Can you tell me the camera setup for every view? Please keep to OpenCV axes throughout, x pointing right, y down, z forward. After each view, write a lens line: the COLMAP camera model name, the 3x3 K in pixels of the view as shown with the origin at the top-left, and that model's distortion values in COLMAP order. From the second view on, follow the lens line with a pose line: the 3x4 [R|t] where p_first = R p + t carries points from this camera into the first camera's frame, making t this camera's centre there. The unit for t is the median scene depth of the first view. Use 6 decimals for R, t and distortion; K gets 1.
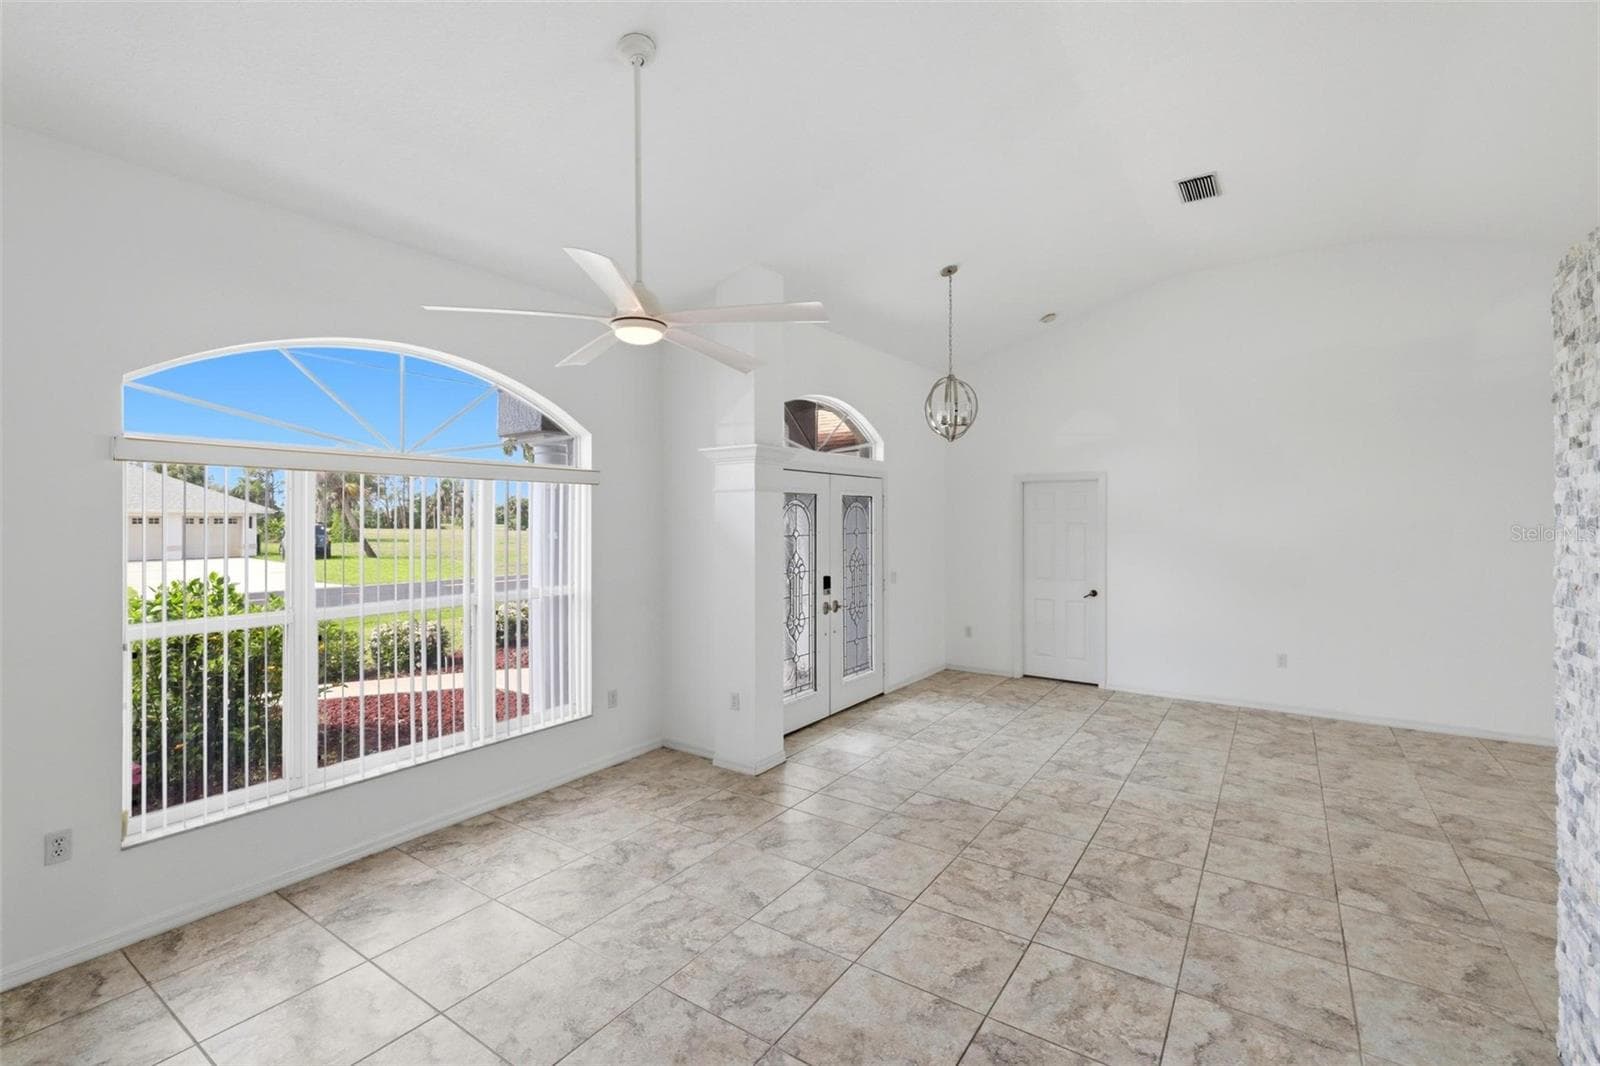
lens RADIAL K [[700.9, 0, 789.9], [0, 700.9, 522.8], [0, 0, 1]] dist [-0.003914, 0.000621]
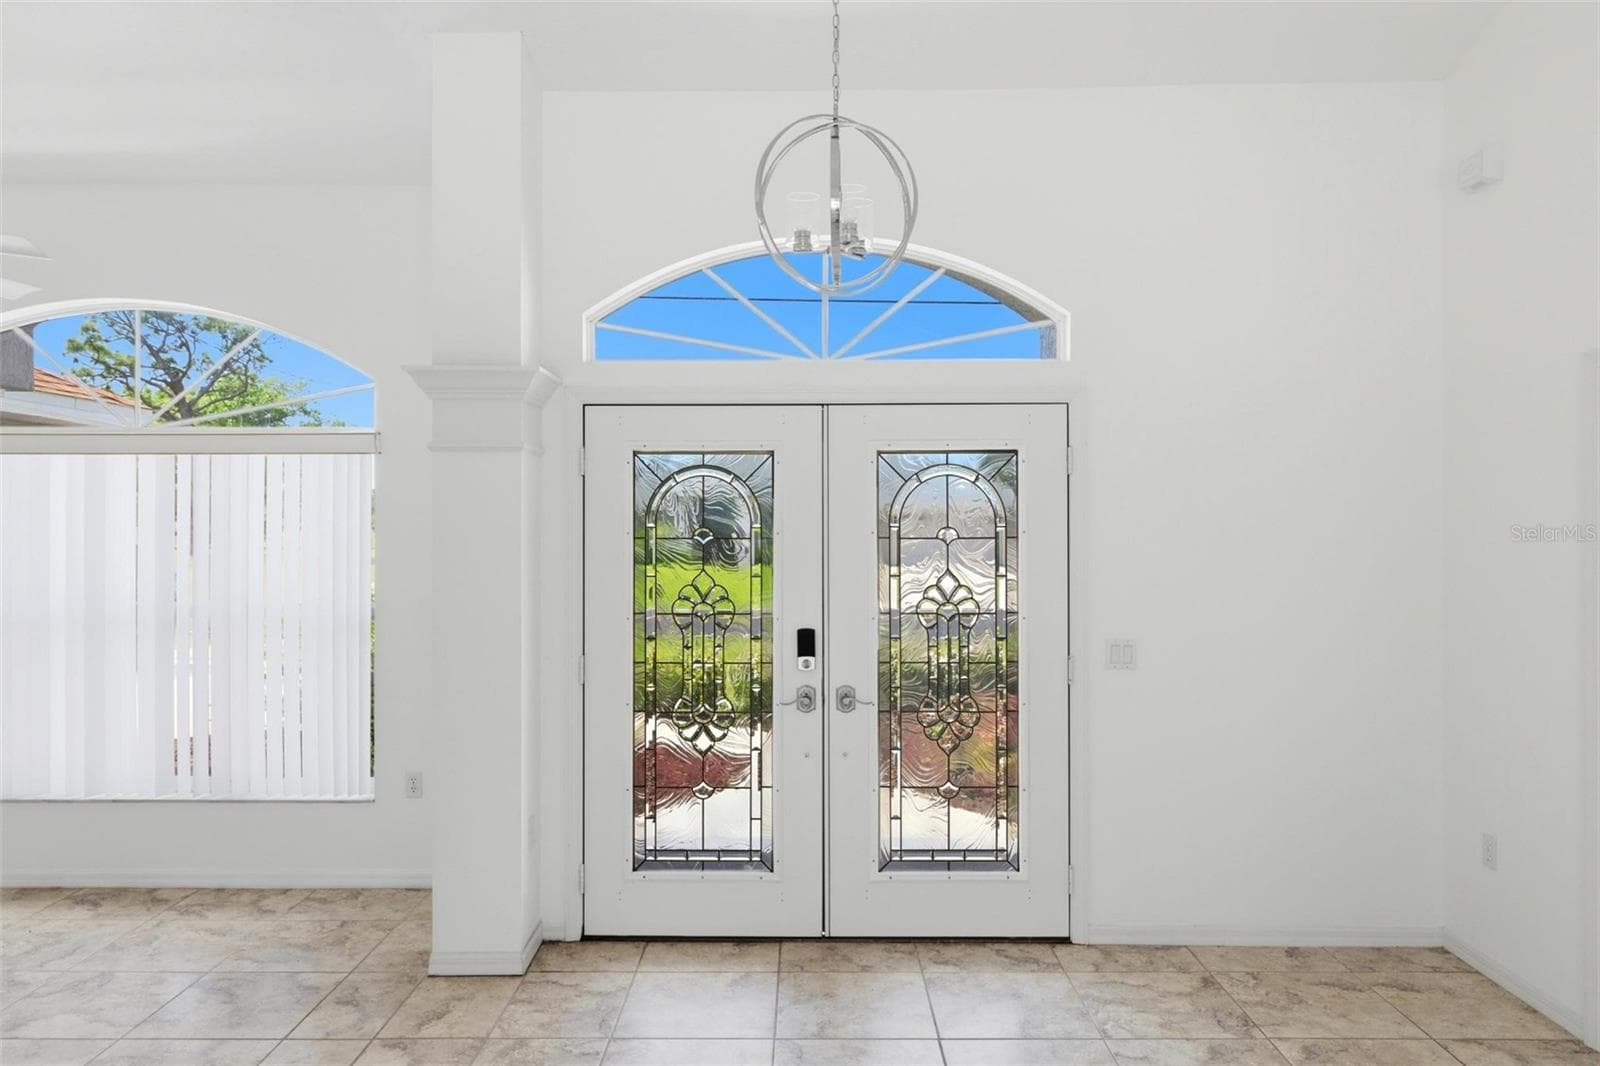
lens RADIAL K [[1134.9, 0, 800.0], [0, 1134.9, 533.0], [0, 0, 1]] dist [-0.008421, -0.003593]
pose [[0.562452, 0.030284, -0.826275, 0.715619], [0.003530, 0.999232, 0.039026, -0.015834], [0.826822, -0.024867, 0.561914, 0.645986]]
